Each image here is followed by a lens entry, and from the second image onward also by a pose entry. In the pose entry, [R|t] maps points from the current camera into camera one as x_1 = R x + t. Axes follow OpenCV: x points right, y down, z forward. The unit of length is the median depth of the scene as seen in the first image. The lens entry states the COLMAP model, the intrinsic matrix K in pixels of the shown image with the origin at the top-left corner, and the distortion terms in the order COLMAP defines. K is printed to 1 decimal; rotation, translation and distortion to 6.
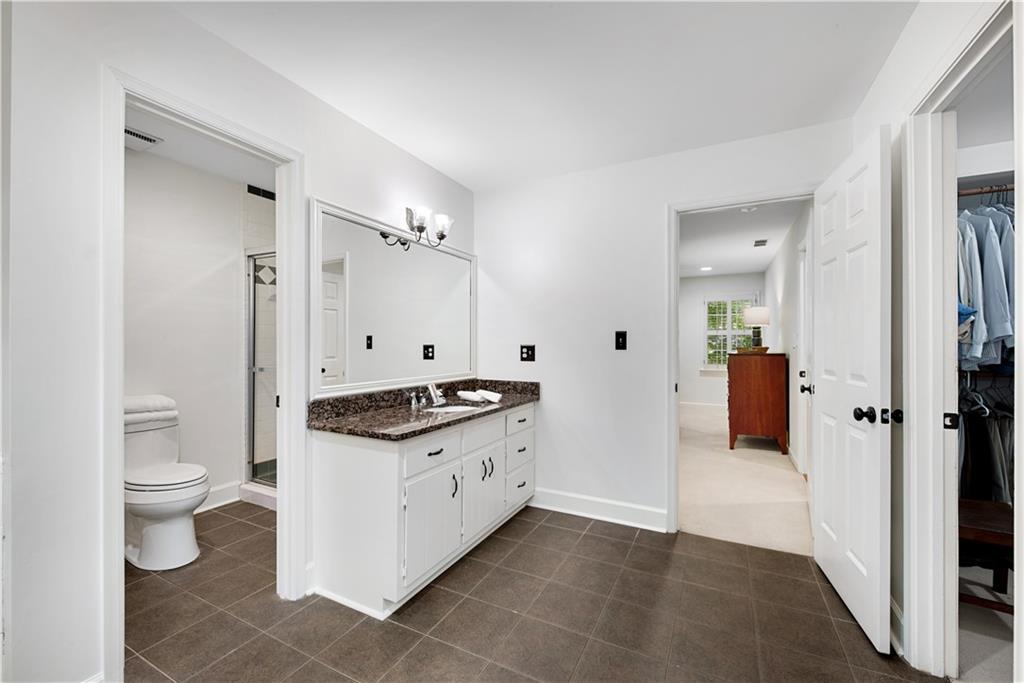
lens RADIAL K [[420.7, 0, 509.6], [0, 420.7, 345.1], [0, 0, 1]] dist [-0.001309, 0.000040]
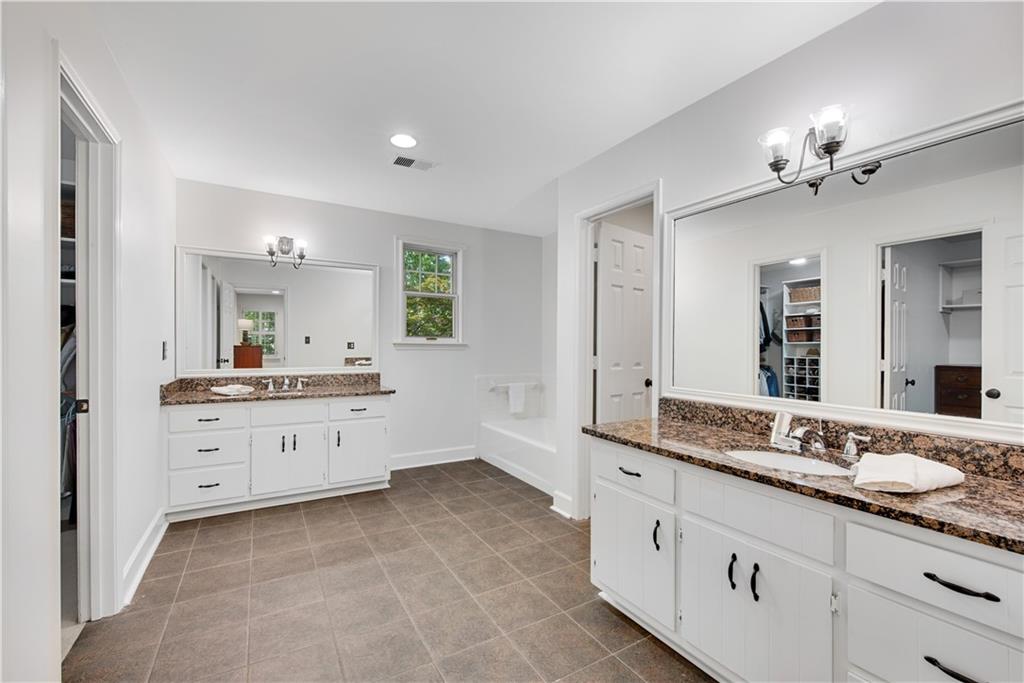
lens RADIAL K [[420.7, 0, 518.2], [0, 420.7, 361.6], [0, 0, 1]] dist [-0.001309, 0.000040]
pose [[-0.516055, 0.025569, -0.856174, 0.566867], [-0.011989, 0.999241, 0.037068, 0.001269], [0.856472, 0.029394, -0.515356, 1.048490]]
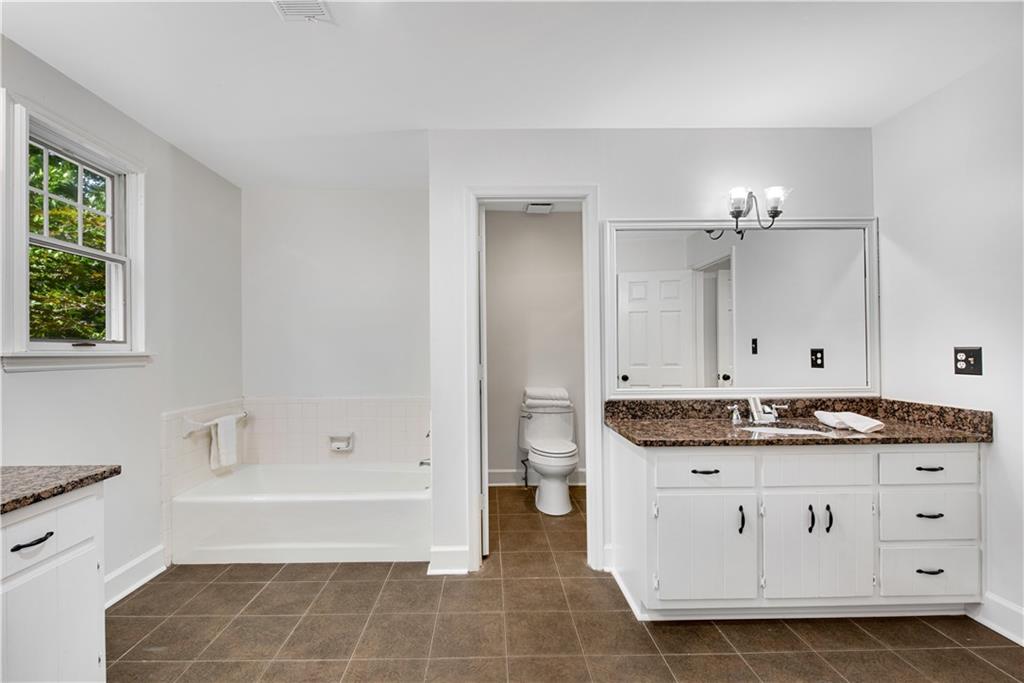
lens RADIAL K [[453.4, 0, 489.9], [0, 453.4, 351.5], [0, 0, 1]] dist [0.003453, -0.001122]
pose [[0.465198, -0.005702, -0.885188, 0.389654], [0.010396, 0.999945, -0.000978, -0.001275], [0.885146, -0.008747, 0.465232, 0.131942]]
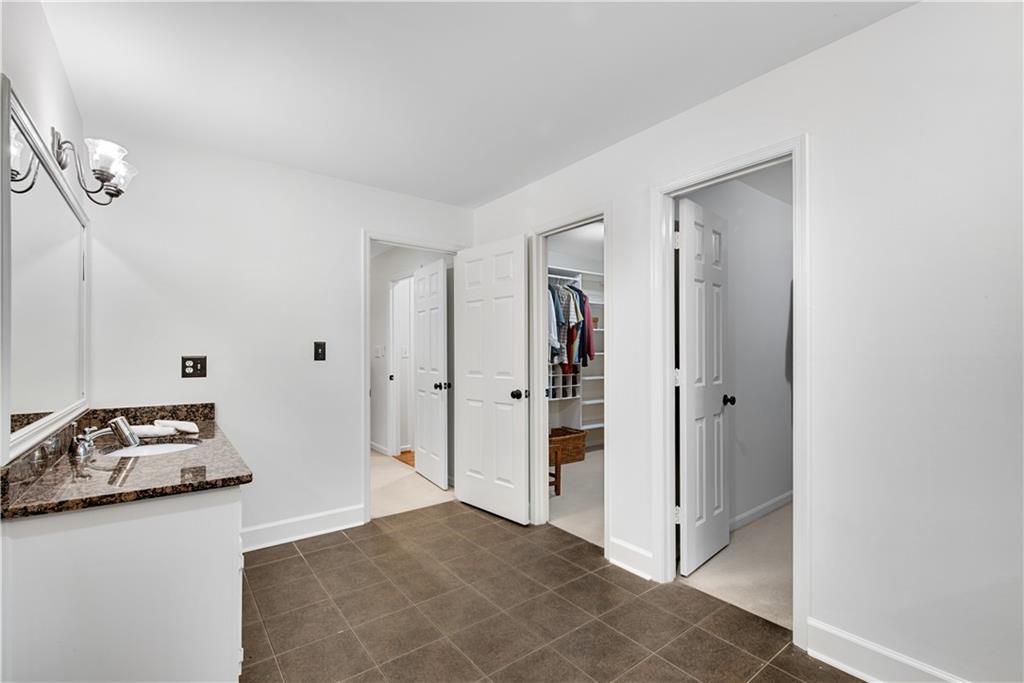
lens RADIAL K [[453.4, 0, 505.5], [0, 453.4, 352.7], [0, 0, 1]] dist [0.003453, -0.001122]
pose [[0.419294, 0.000356, 0.907851, -0.620376], [0.002910, 0.999994, -0.001736, -0.005082], [-0.907846, 0.003370, 0.419290, 0.170374]]
